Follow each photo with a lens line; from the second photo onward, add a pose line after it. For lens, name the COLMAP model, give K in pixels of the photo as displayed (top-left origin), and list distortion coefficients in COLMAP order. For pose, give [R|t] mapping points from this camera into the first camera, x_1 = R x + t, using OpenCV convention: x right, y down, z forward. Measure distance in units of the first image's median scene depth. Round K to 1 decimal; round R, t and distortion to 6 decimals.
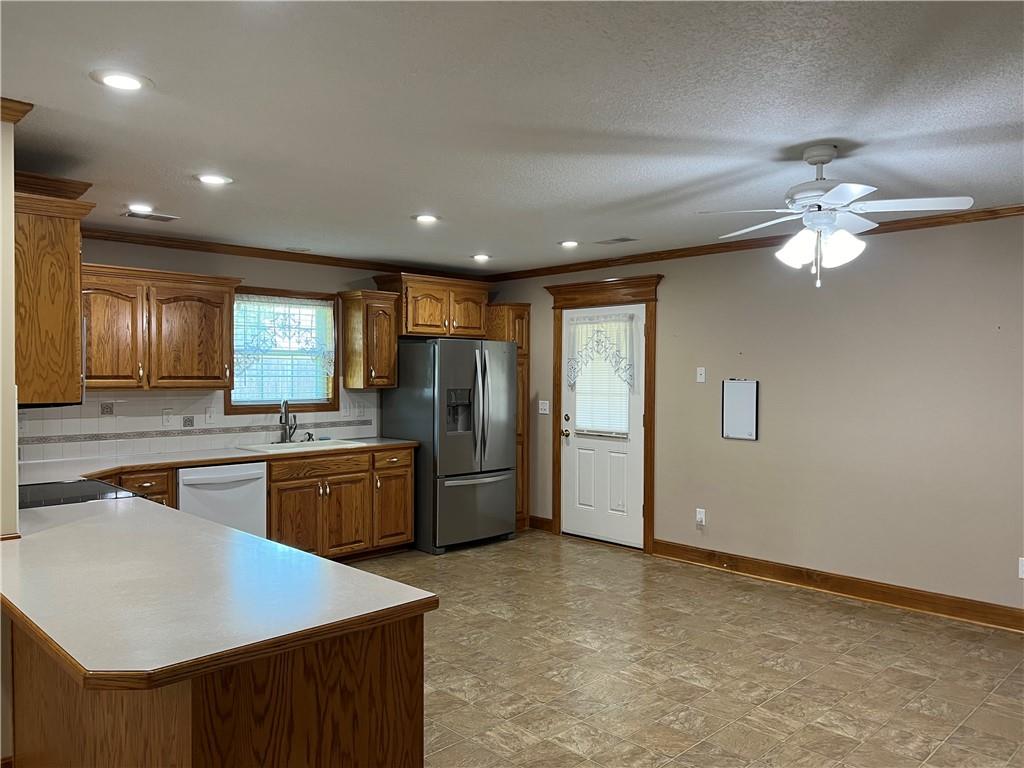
lens RADIAL K [[785.2, 0, 514.5], [0, 785.2, 385.9], [0, 0, 1]] dist [0.097956, -0.083662]
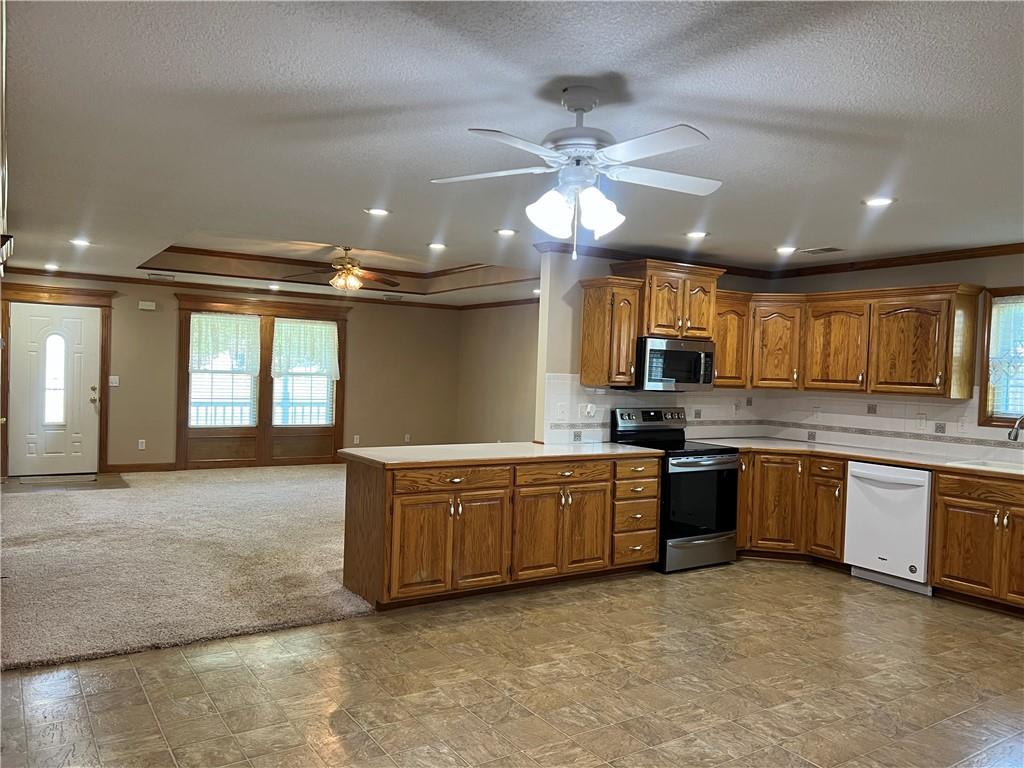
lens RADIAL K [[785.2, 0, 511.4], [0, 785.2, 388.6], [0, 0, 1]] dist [0.097956, -0.083662]
pose [[-0.209189, 0.012851, -0.977791, 0.720483], [-0.050180, 0.998455, 0.023858, -0.002898], [0.976587, 0.054057, -0.208221, 0.668391]]
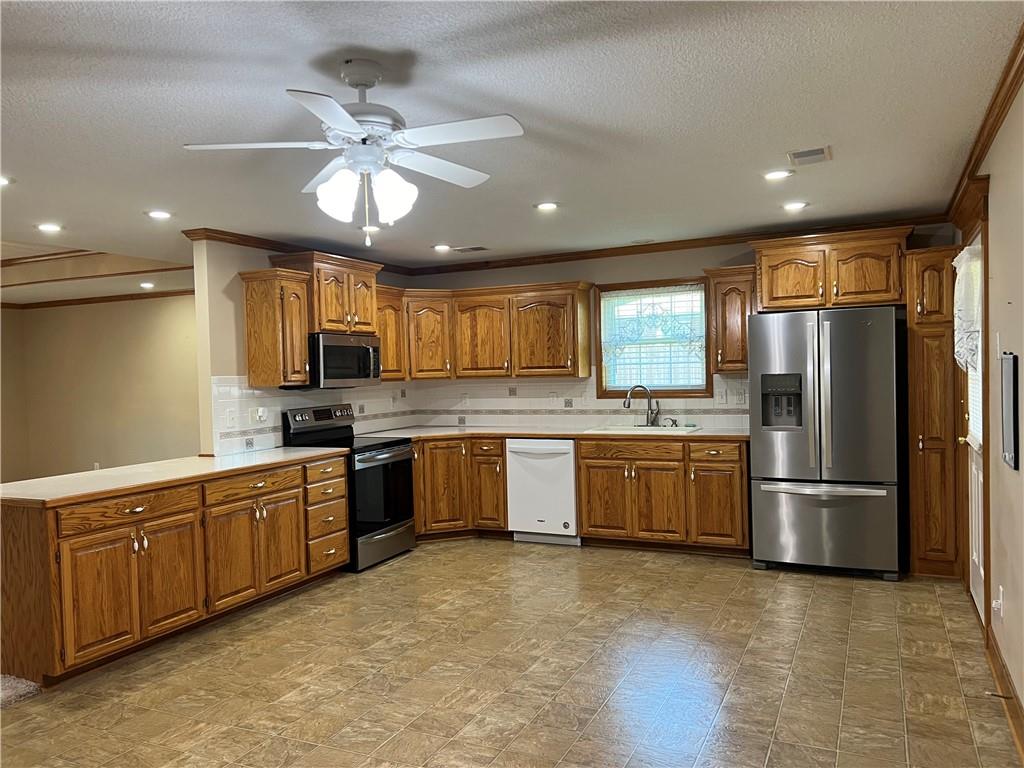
lens RADIAL K [[785.2, 0, 508.2], [0, 785.2, 392.3], [0, 0, 1]] dist [0.097956, -0.083662]
pose [[0.322068, 0.014707, -0.946602, 0.693545], [0.012317, 0.999730, 0.019723, 0.003437], [0.946636, -0.018011, 0.321800, 0.525293]]
